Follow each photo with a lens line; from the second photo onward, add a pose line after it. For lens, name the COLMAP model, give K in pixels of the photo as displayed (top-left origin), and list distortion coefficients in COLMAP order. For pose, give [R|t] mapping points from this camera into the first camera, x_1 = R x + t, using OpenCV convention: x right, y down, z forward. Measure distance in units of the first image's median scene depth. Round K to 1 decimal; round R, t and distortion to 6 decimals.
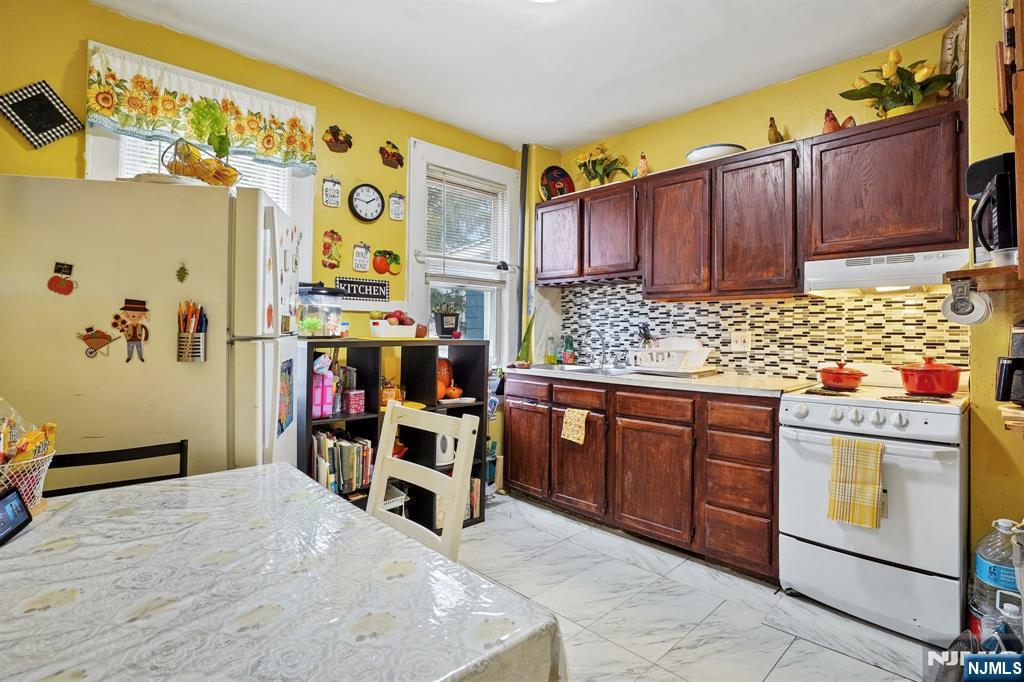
lens RADIAL K [[512.9, 0, 508.9], [0, 512.9, 331.3], [0, 0, 1]] dist [-0.003037, -0.000025]
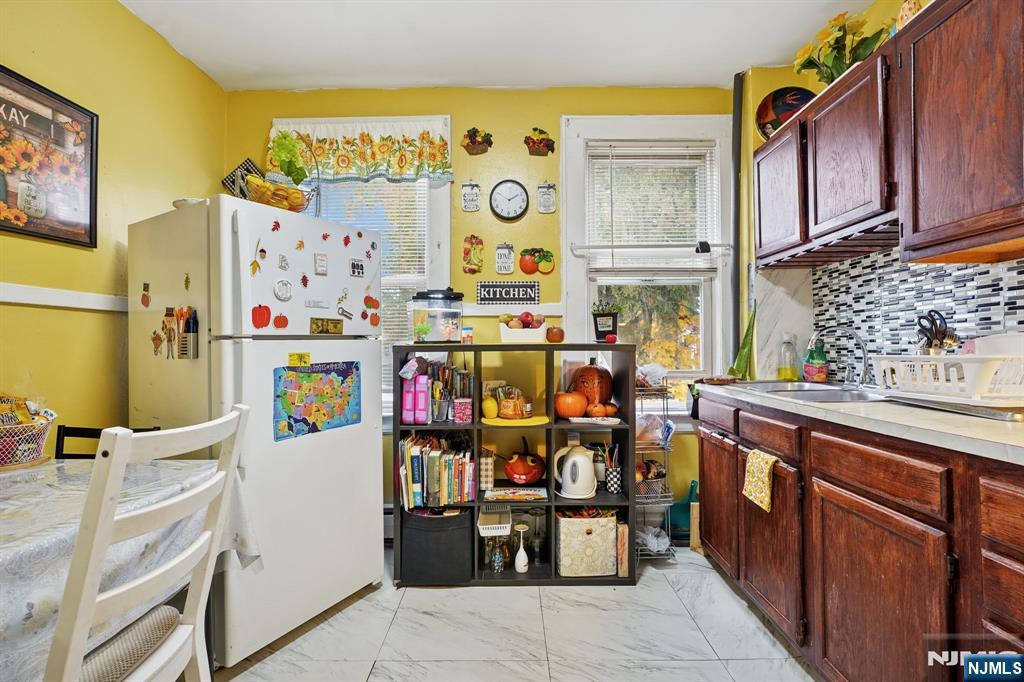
lens RADIAL K [[464.1, 0, 513.1], [0, 464.1, 345.2], [0, 0, 1]] dist [0.002287, 0.000061]
pose [[0.725178, -0.016019, -0.688375, 0.313758], [0.010966, 0.999871, -0.011715, 0.025358], [0.688474, 0.000947, 0.725260, 0.395195]]
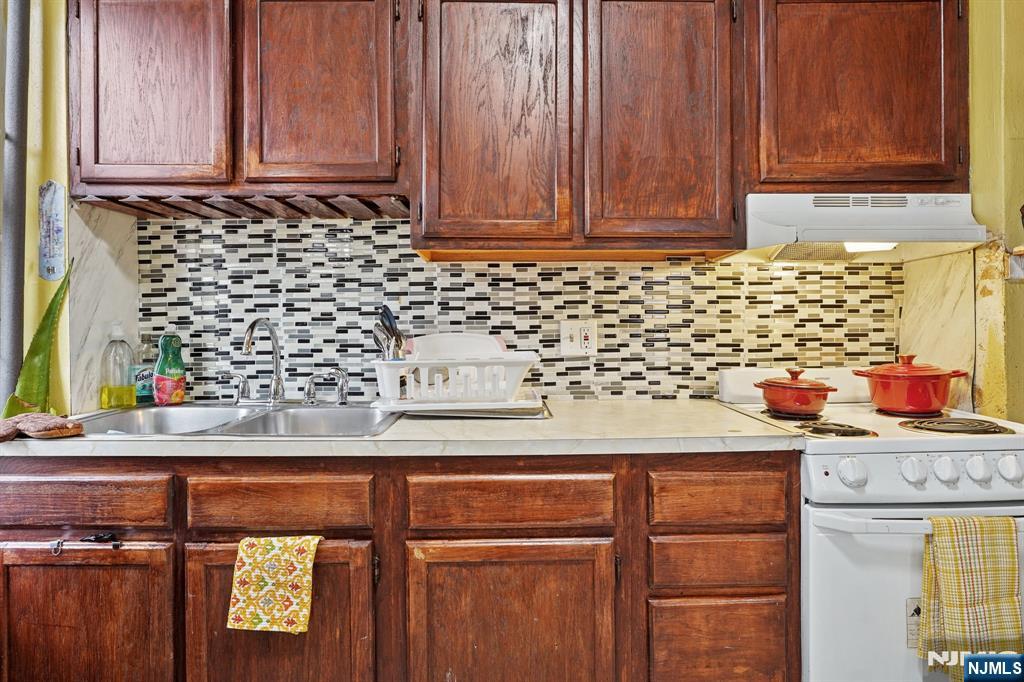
lens RADIAL K [[614.0, 0, 518.9], [0, 614.0, 326.7], [0, 0, 1]] dist [-0.004930, 0.000189]
pose [[0.669479, -0.014724, 0.742685, -0.075137], [0.010076, 0.999892, 0.010740, 0.000247], [-0.742763, 0.000293, 0.669554, 0.606216]]
